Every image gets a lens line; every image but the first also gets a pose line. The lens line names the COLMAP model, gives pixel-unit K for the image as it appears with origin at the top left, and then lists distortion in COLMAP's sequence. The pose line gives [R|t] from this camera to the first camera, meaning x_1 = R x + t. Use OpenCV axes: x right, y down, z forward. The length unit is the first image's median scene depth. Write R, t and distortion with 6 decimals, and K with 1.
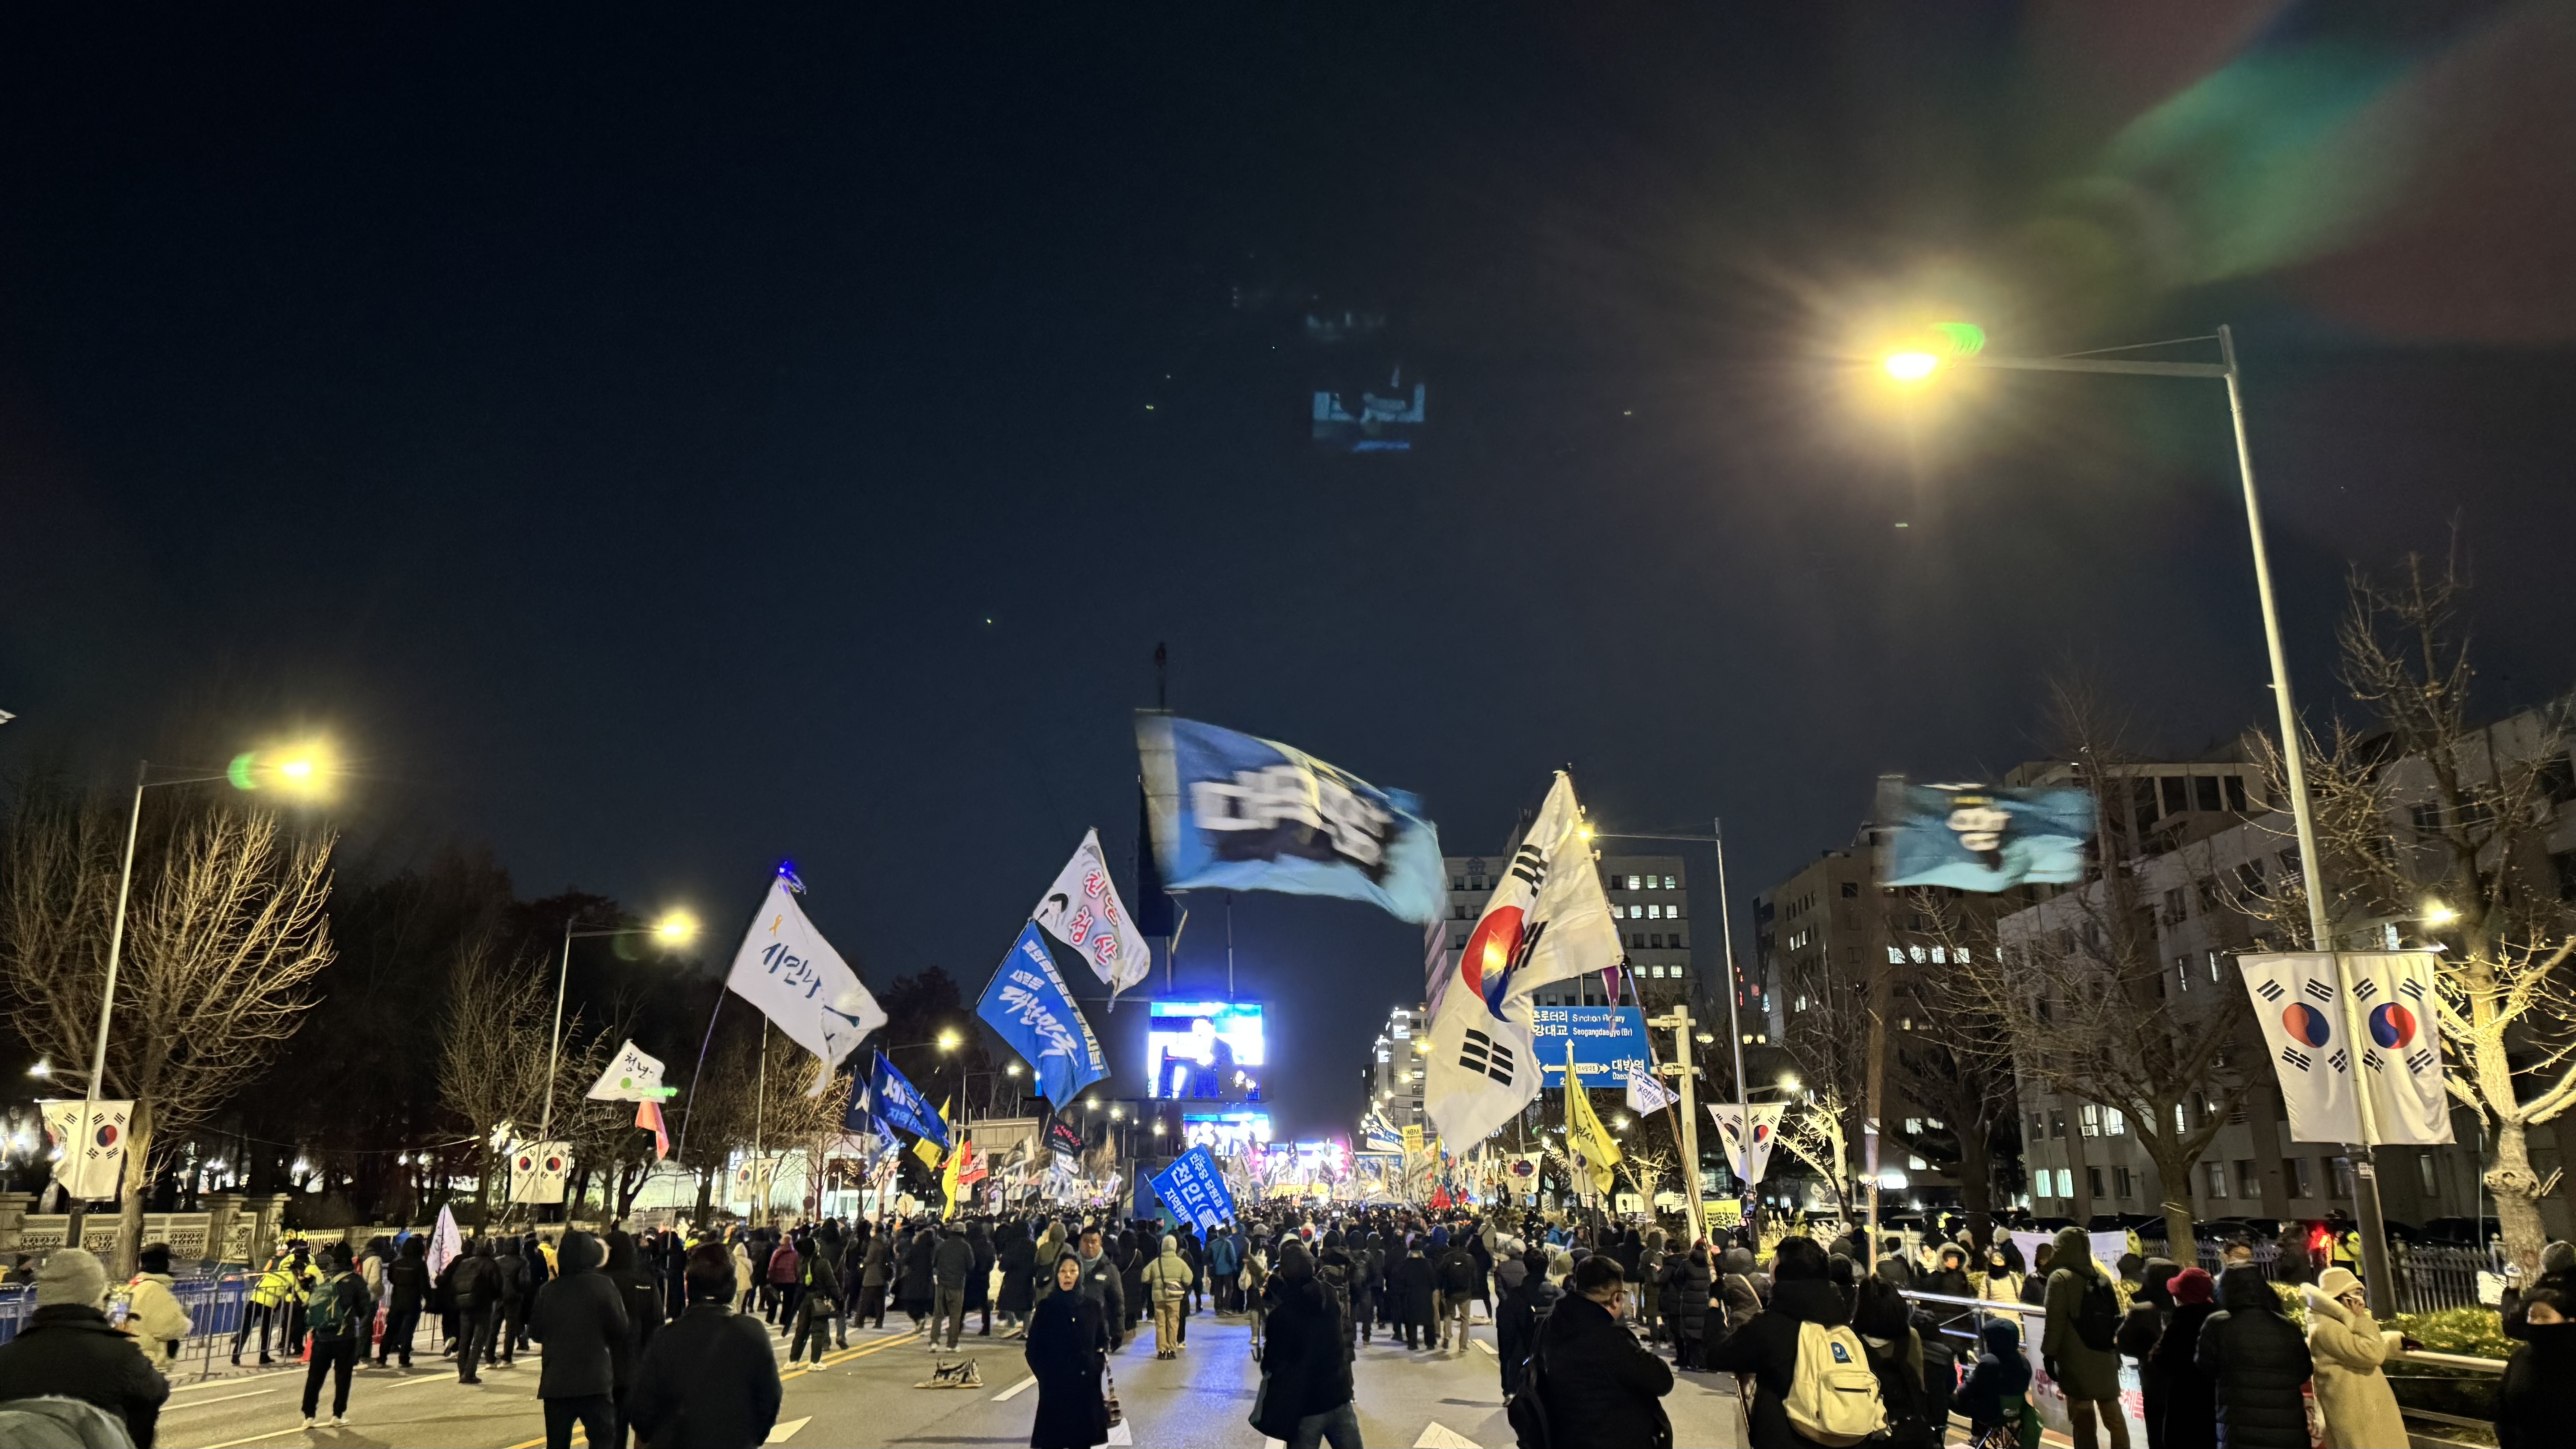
lens RADIAL K [[1809.5, 0, 1281.0], [0, 1809.5, 715.3], [0, 0, 1]] dist [0.037145, -0.025075]
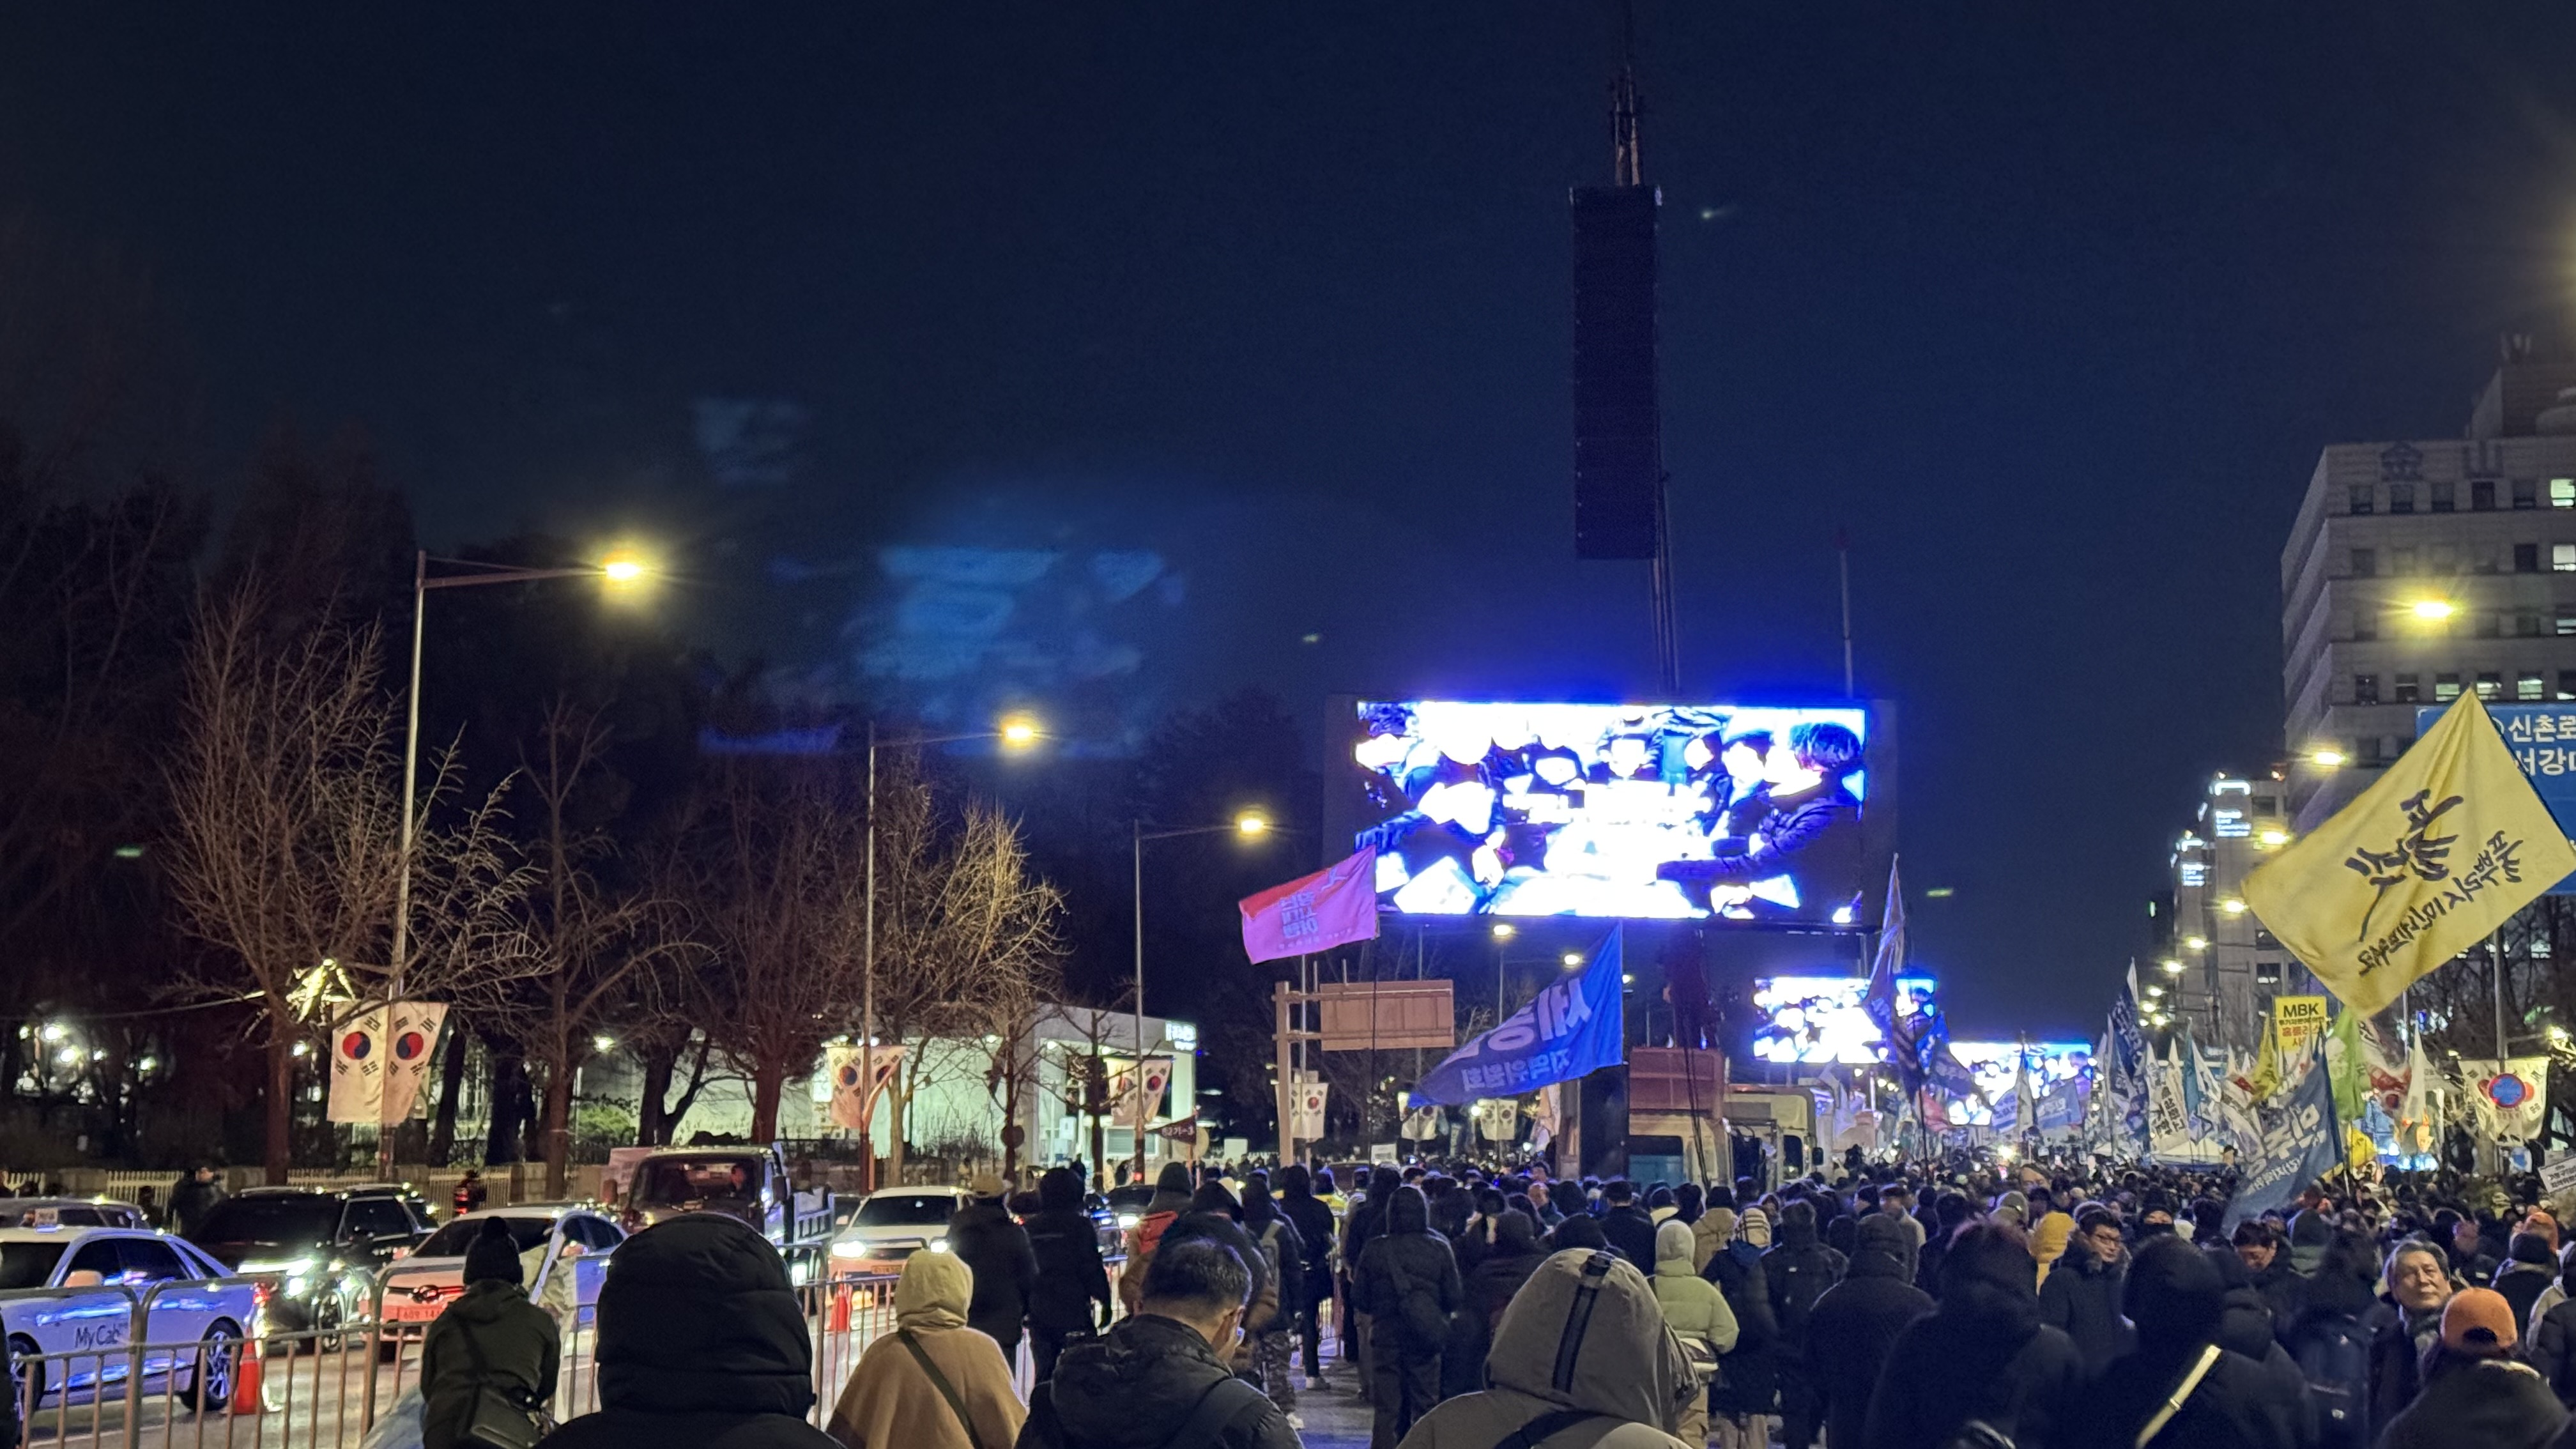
lens RADIAL K [[3479.8, 0, 1273.1], [0, 3479.8, 745.4], [0, 0, 1]] dist [0.202006, 0.000000]
pose [[0.979607, -0.007922, -0.200767, 0.013703], [0.036936, 0.989294, 0.141184, 0.029259], [0.197499, -0.145720, 0.969412, 0.098865]]
